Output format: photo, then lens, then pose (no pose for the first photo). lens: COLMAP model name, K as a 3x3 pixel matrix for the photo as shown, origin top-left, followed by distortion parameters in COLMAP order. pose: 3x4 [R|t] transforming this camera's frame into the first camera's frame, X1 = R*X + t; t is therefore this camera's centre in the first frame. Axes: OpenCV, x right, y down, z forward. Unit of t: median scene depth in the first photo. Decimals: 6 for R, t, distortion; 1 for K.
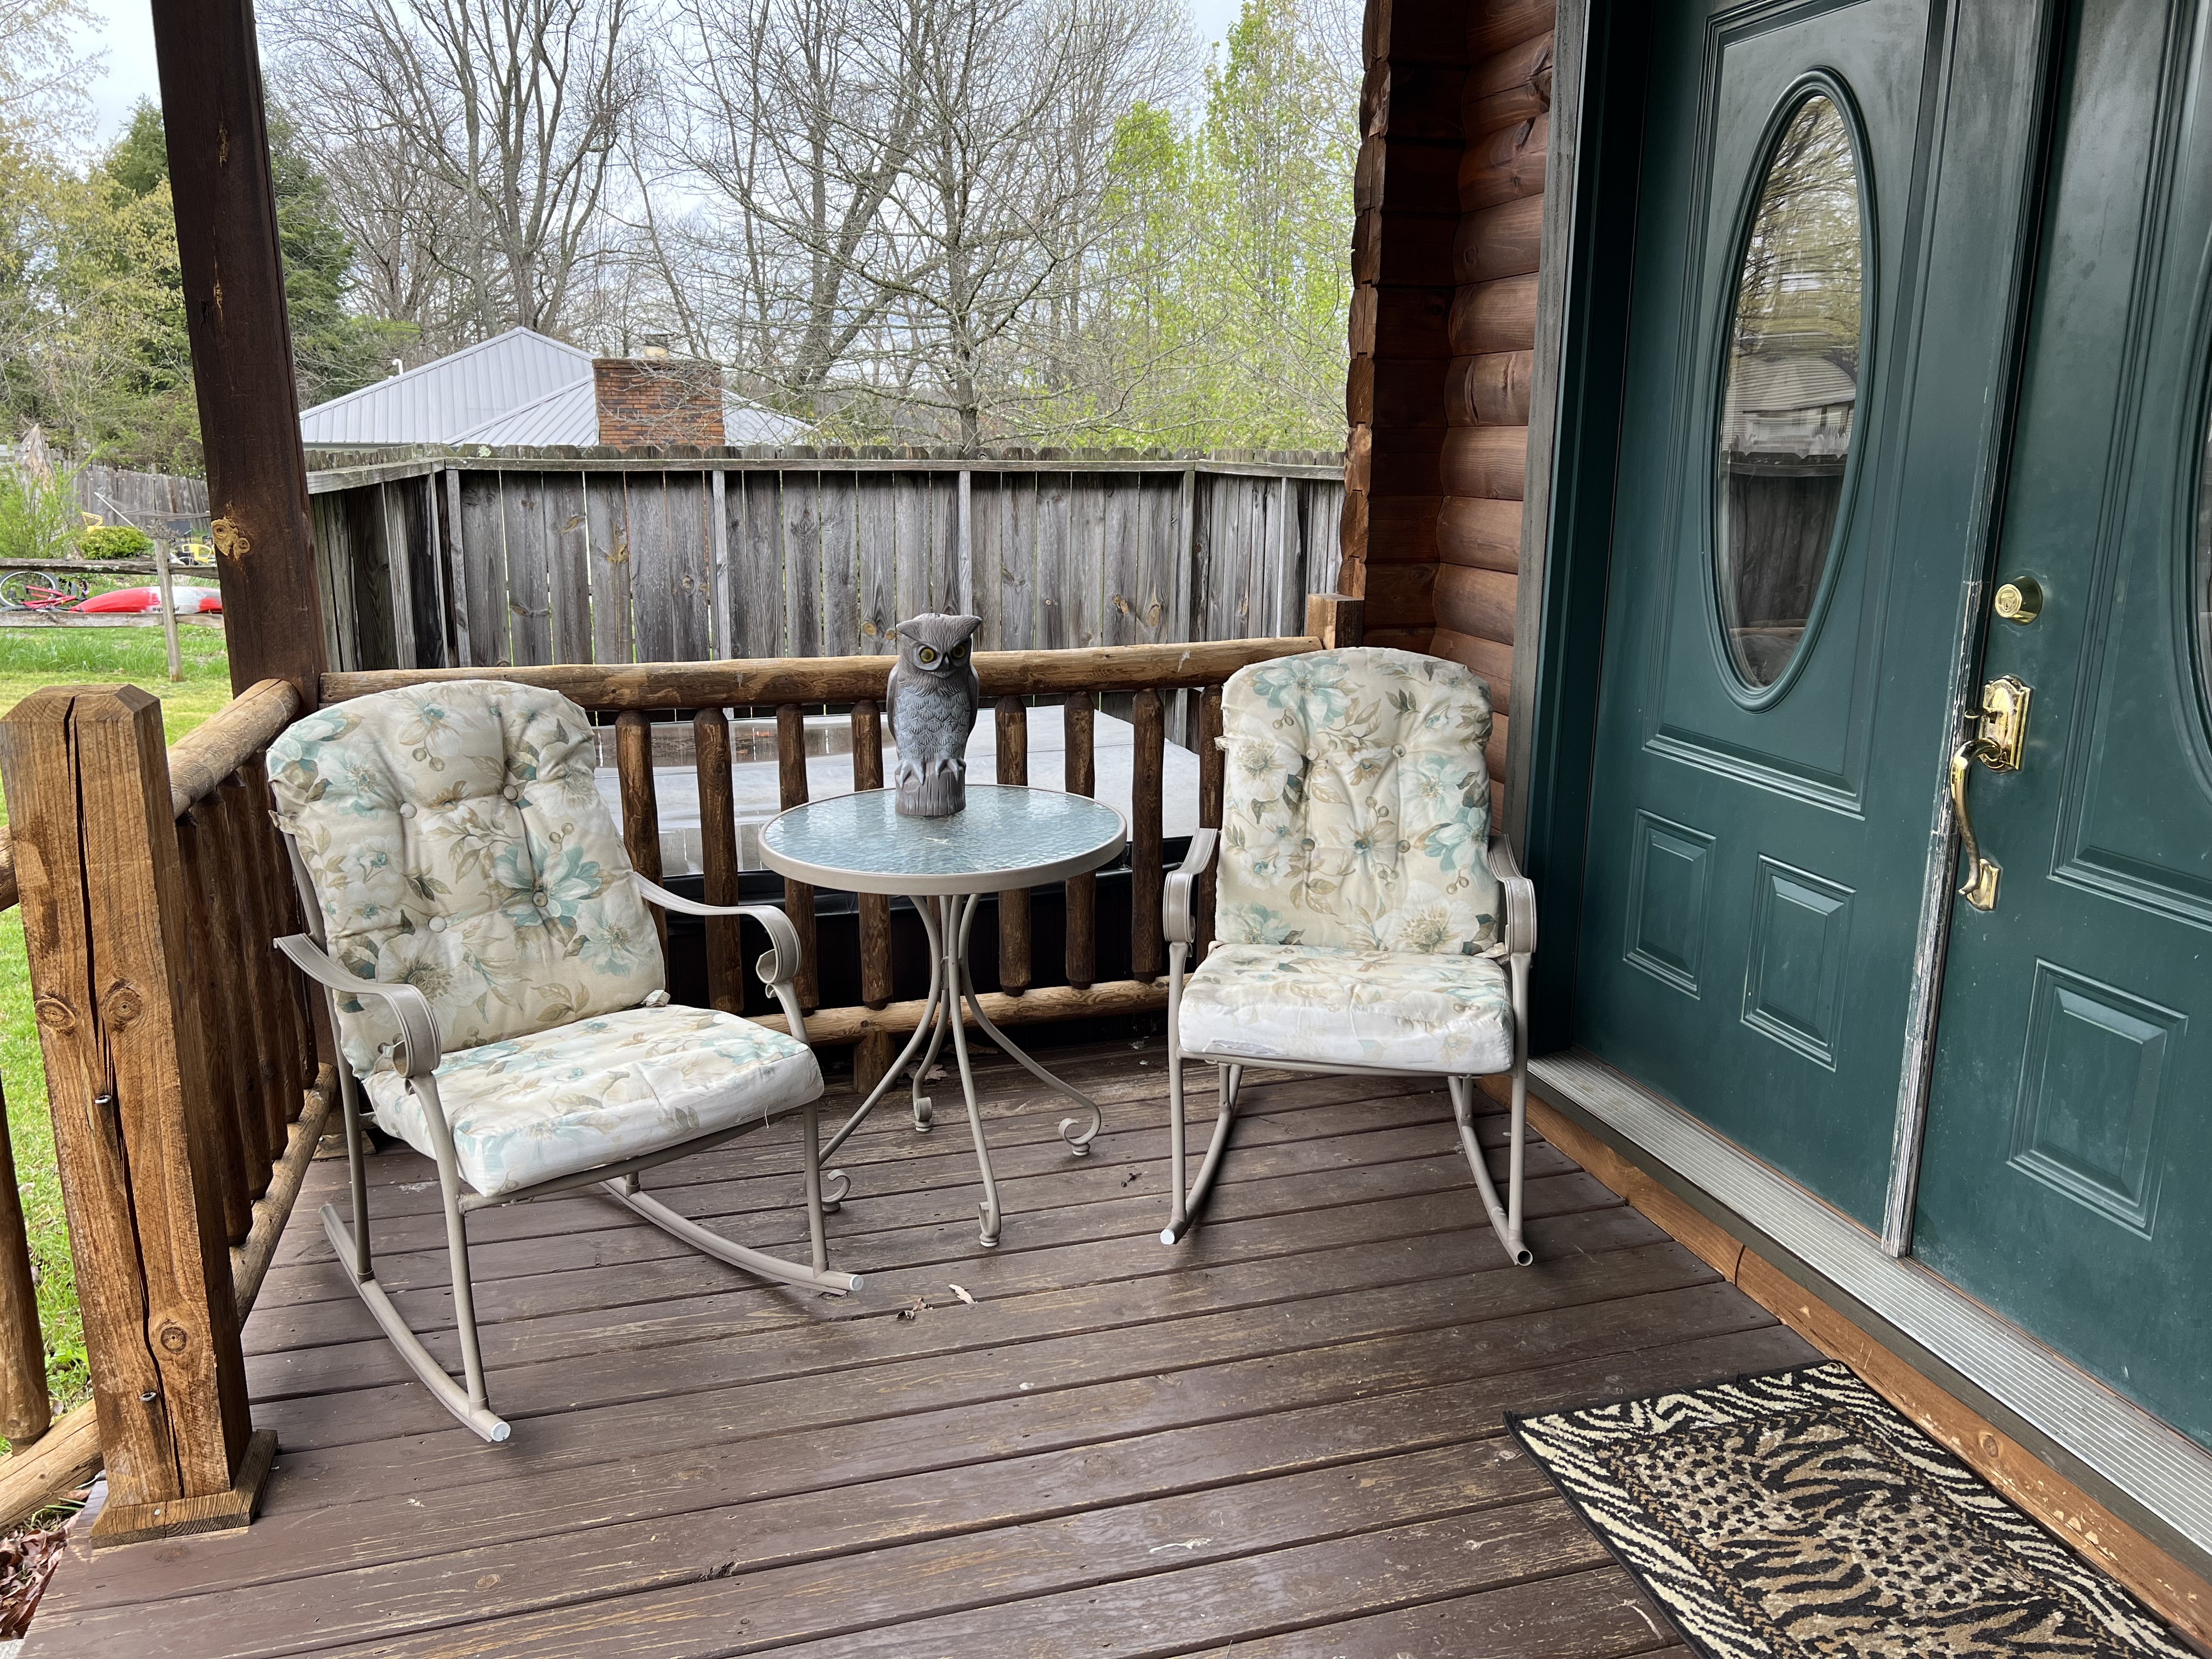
lens RADIAL K [[1642.5, 0, 1110.2], [0, 1642.5, 825.4], [0, 0, 1]] dist [0.023992, -0.006177]
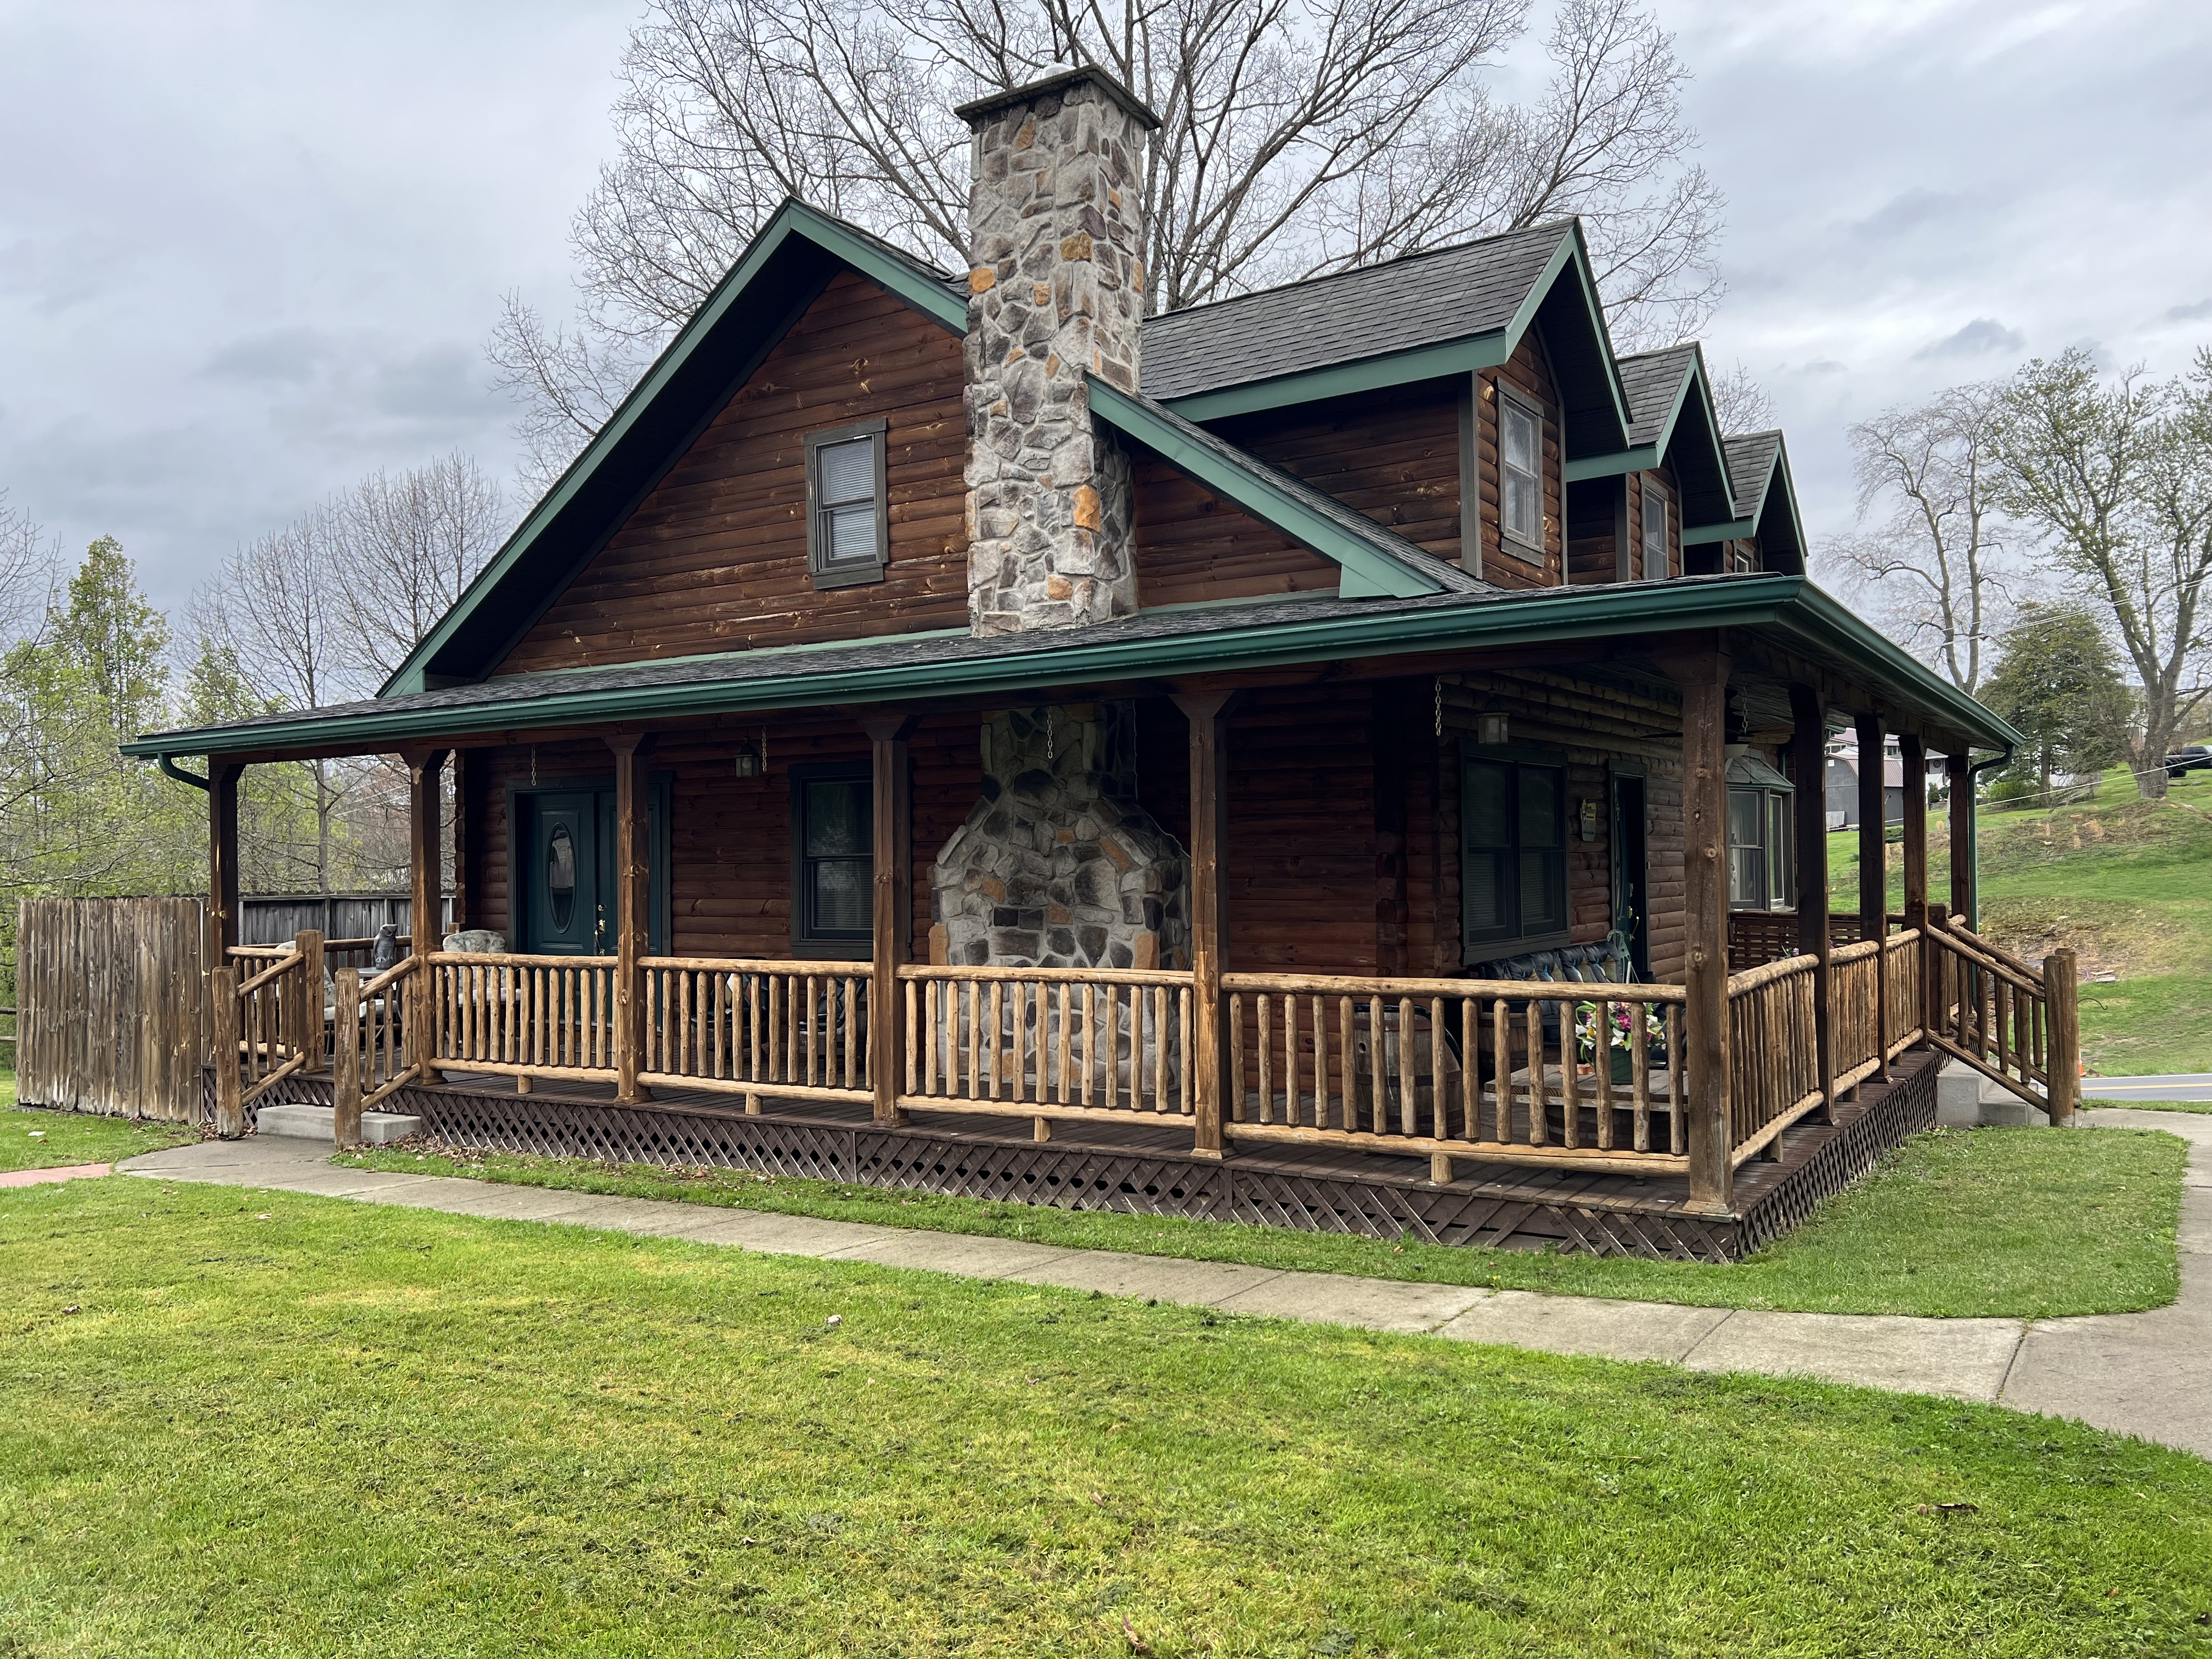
lens RADIAL K [[1642.5, 0, 1110.4], [0, 1642.5, 831.9], [0, 0, 1]] dist [0.023992, -0.006177]
pose [[0.745981, -0.002032, 0.665965, -0.761586], [0.172001, 0.966656, -0.189718, 0.387585], [-0.643373, 0.256072, 0.721456, -1.694619]]
